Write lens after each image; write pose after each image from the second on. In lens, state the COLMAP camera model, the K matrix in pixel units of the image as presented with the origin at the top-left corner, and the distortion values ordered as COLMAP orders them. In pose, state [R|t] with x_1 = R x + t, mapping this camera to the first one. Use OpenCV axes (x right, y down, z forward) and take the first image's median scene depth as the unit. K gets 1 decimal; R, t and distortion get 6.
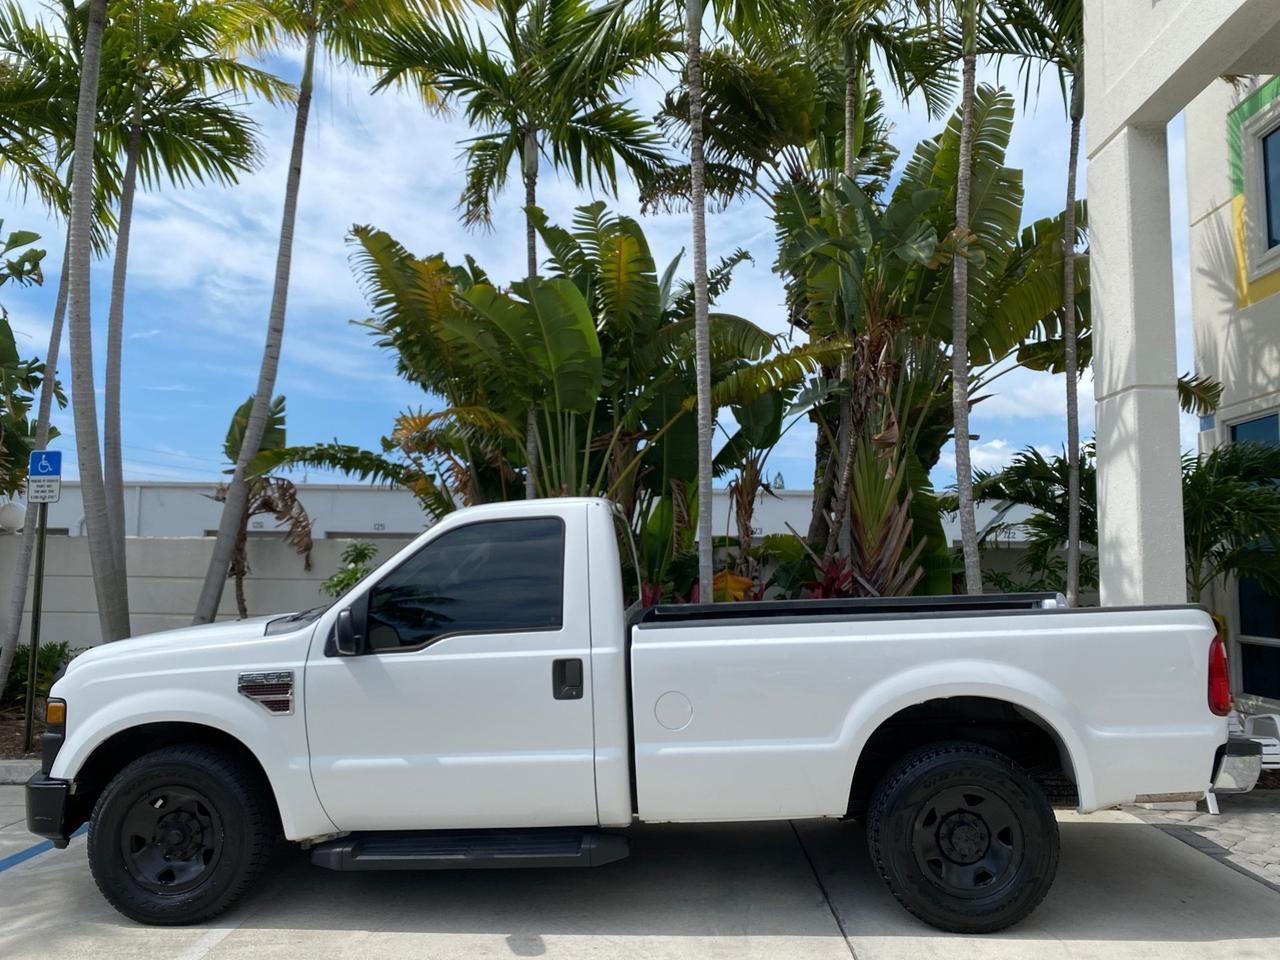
lens RADIAL K [[988.1, 0, 640.1], [0, 988.1, 476.3], [0, 0, 1]] dist [0.027948, -0.031341]
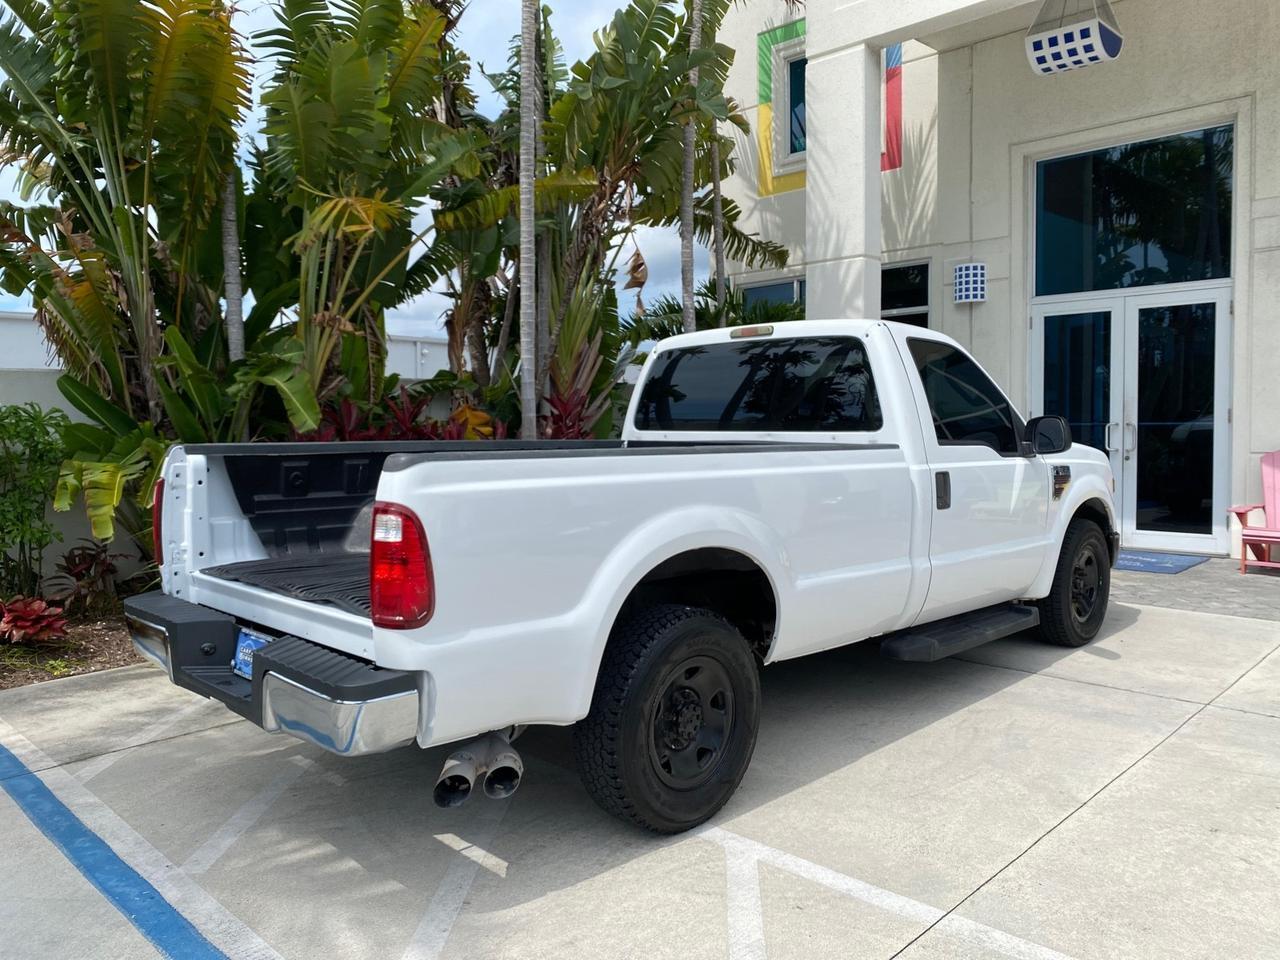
lens RADIAL K [[988.1, 0, 642.1], [0, 988.1, 473.7], [0, 0, 1]] dist [0.027948, -0.031341]
pose [[0.681486, -0.064057, 0.729022, -0.498291], [-0.048546, 0.990011, 0.132370, 0.026582], [-0.730219, -0.125599, 0.671569, 0.222546]]
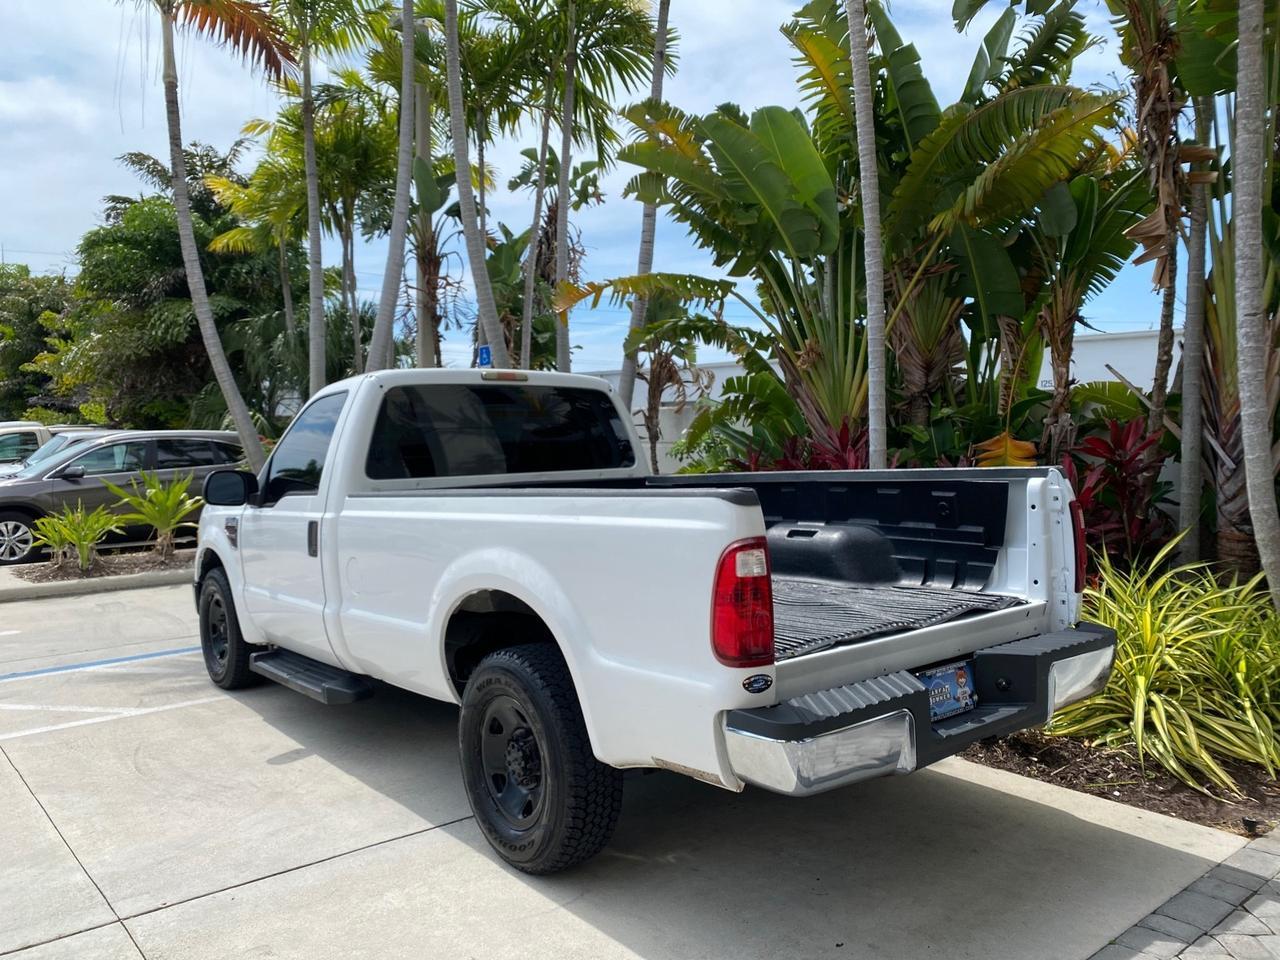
lens RADIAL K [[988.1, 0, 642.3], [0, 988.1, 481.6], [0, 0, 1]] dist [0.027948, -0.031341]
pose [[0.664194, 0.027264, -0.747063, 0.483257], [0.081780, 0.990687, 0.108863, 0.025418], [0.743074, -0.133400, 0.655778, 0.269917]]
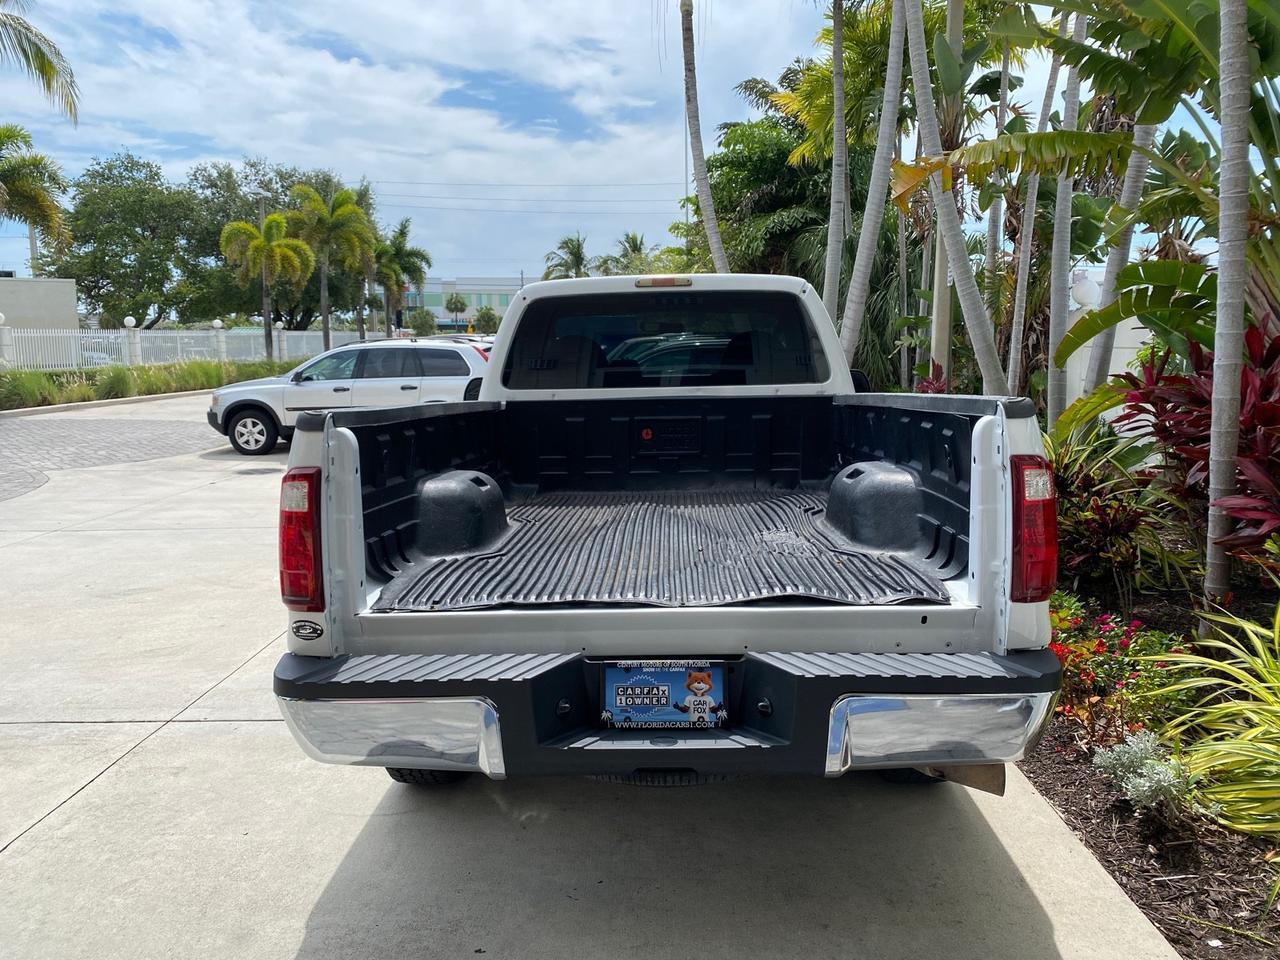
lens RADIAL K [[988.1, 0, 640.5], [0, 988.1, 482.2], [0, 0, 1]] dist [0.027948, -0.031341]
pose [[0.015306, 0.132584, -0.991054, 0.548088], [0.107026, 0.985258, 0.133461, 0.055614], [0.994138, -0.108112, 0.000891, 0.577404]]
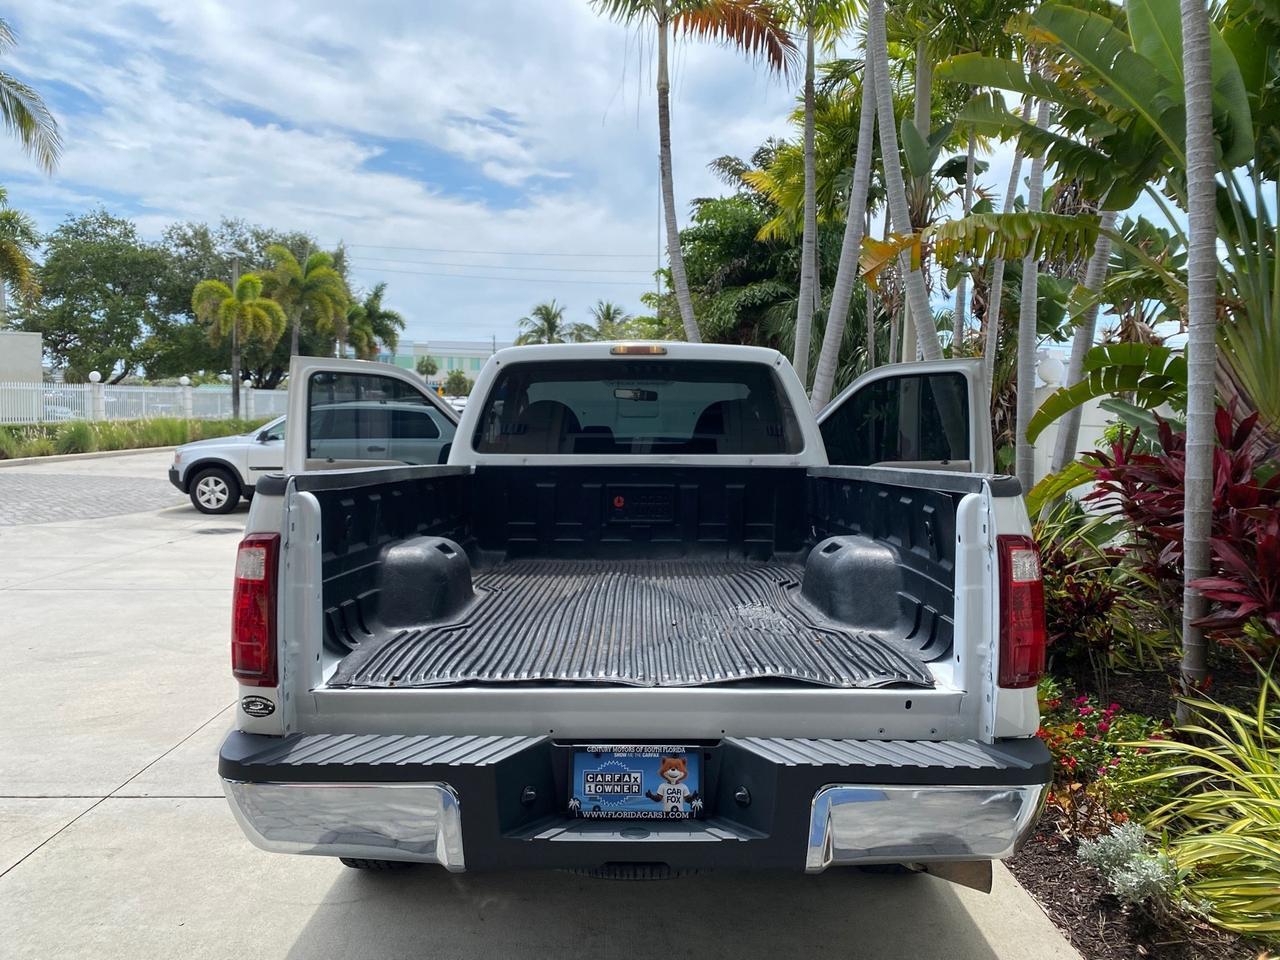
lens RADIAL K [[988.1, 0, 638.1], [0, 988.1, 478.4], [0, 0, 1]] dist [0.027948, -0.031341]
pose [[0.043858, 0.063116, -0.997042, 0.537770], [0.084243, 0.994214, 0.066643, 0.054849], [0.995480, -0.086917, 0.038287, 0.575326]]
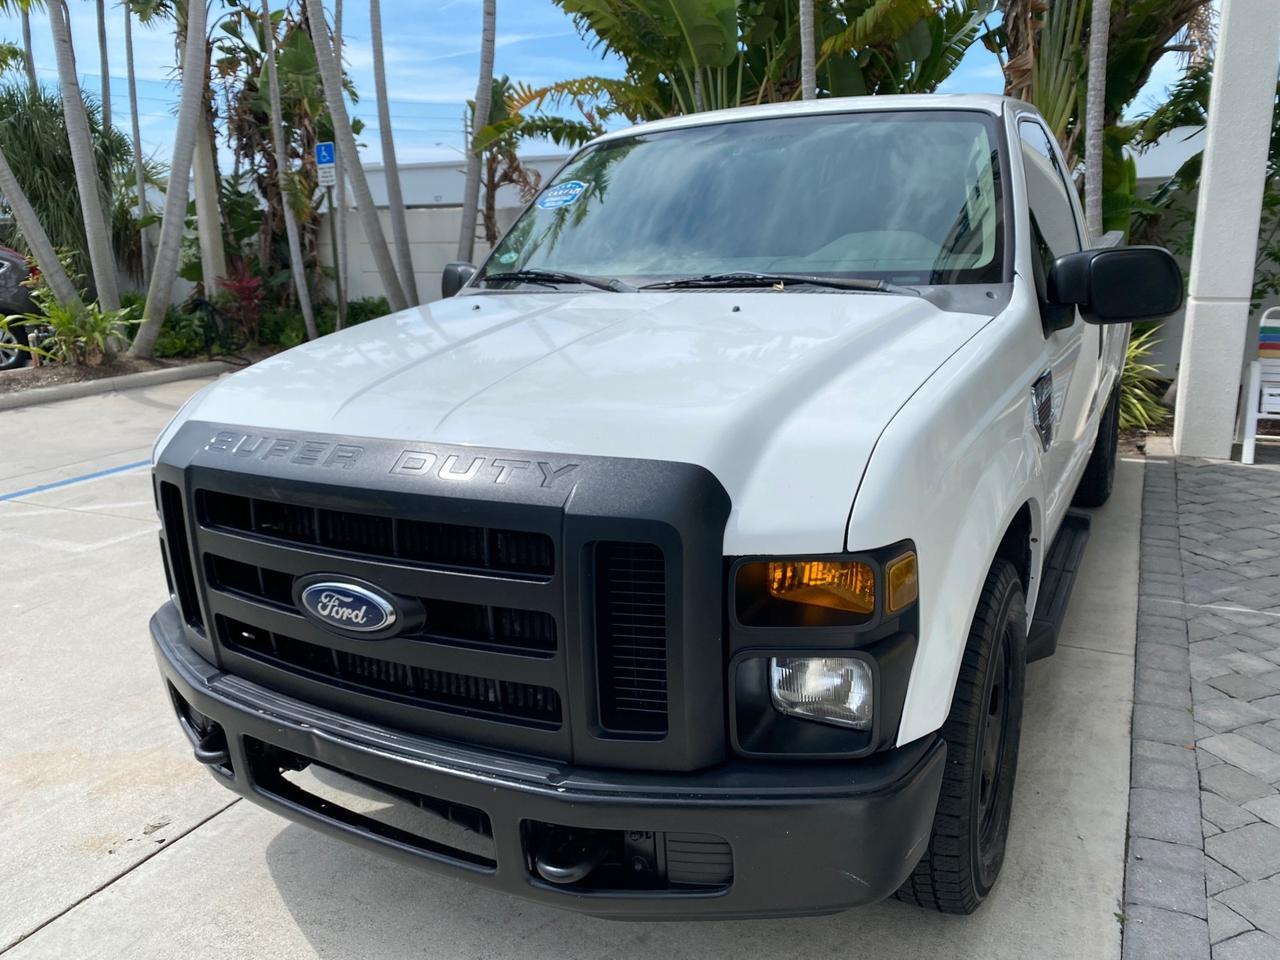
lens RADIAL K [[988.1, 0, 642.8], [0, 988.1, 475.0], [0, 0, 1]] dist [0.027948, -0.031341]
pose [[0.904047, 0.071738, -0.421369, 0.320973], [0.070637, 0.947185, 0.312810, 0.007801], [0.421555, -0.312560, 0.851233, -0.040059]]
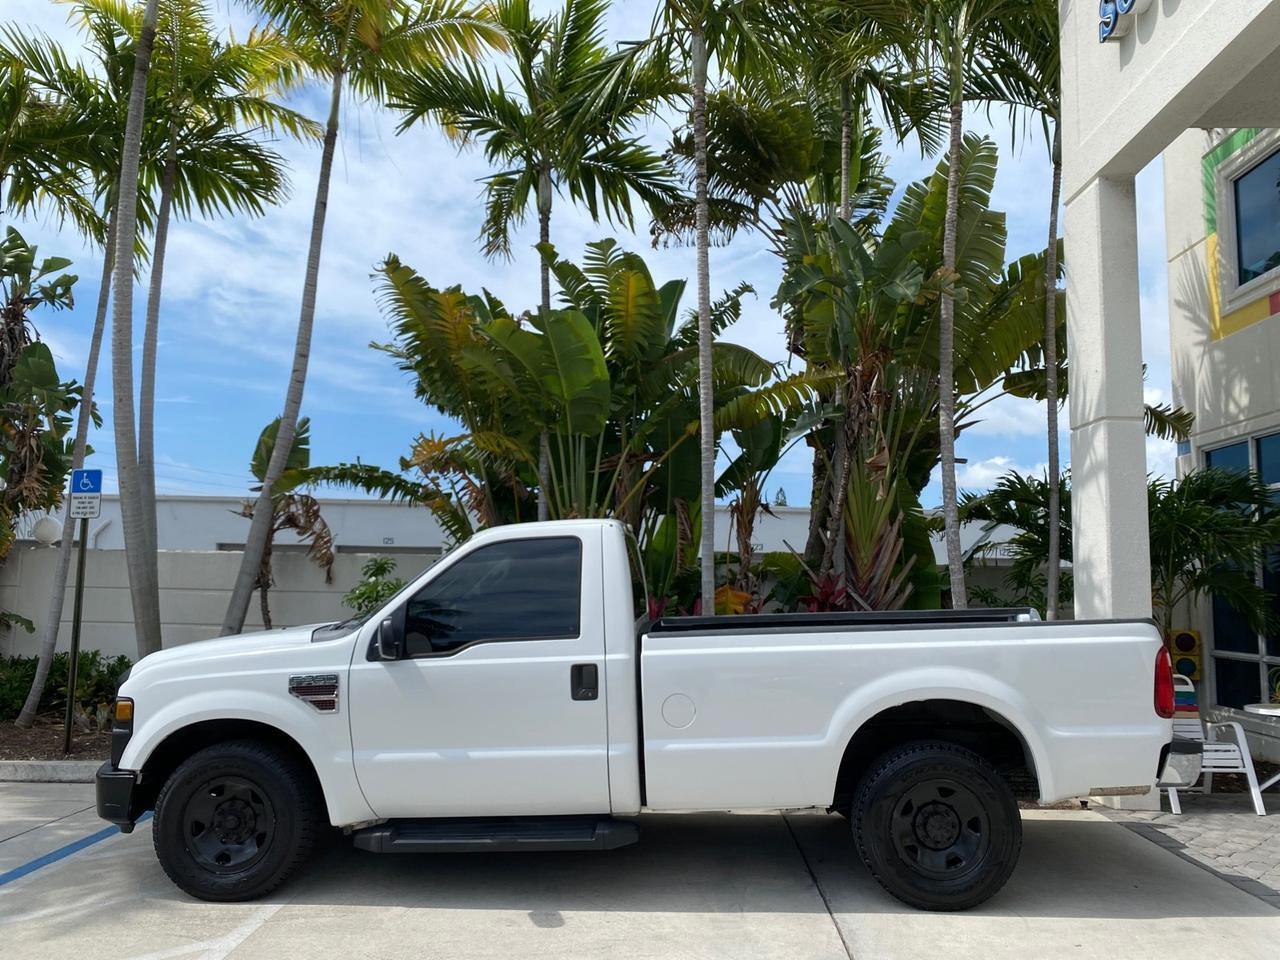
lens RADIAL K [[988.1, 0, 644.4], [0, 988.1, 478.3], [0, 0, 1]] dist [0.027948, -0.031341]
pose [[0.999980, 0.005965, 0.002258, -0.004434], [-0.005937, 0.999906, -0.012397, -0.006063], [-0.002331, 0.012383, 0.999921, -0.059778]]
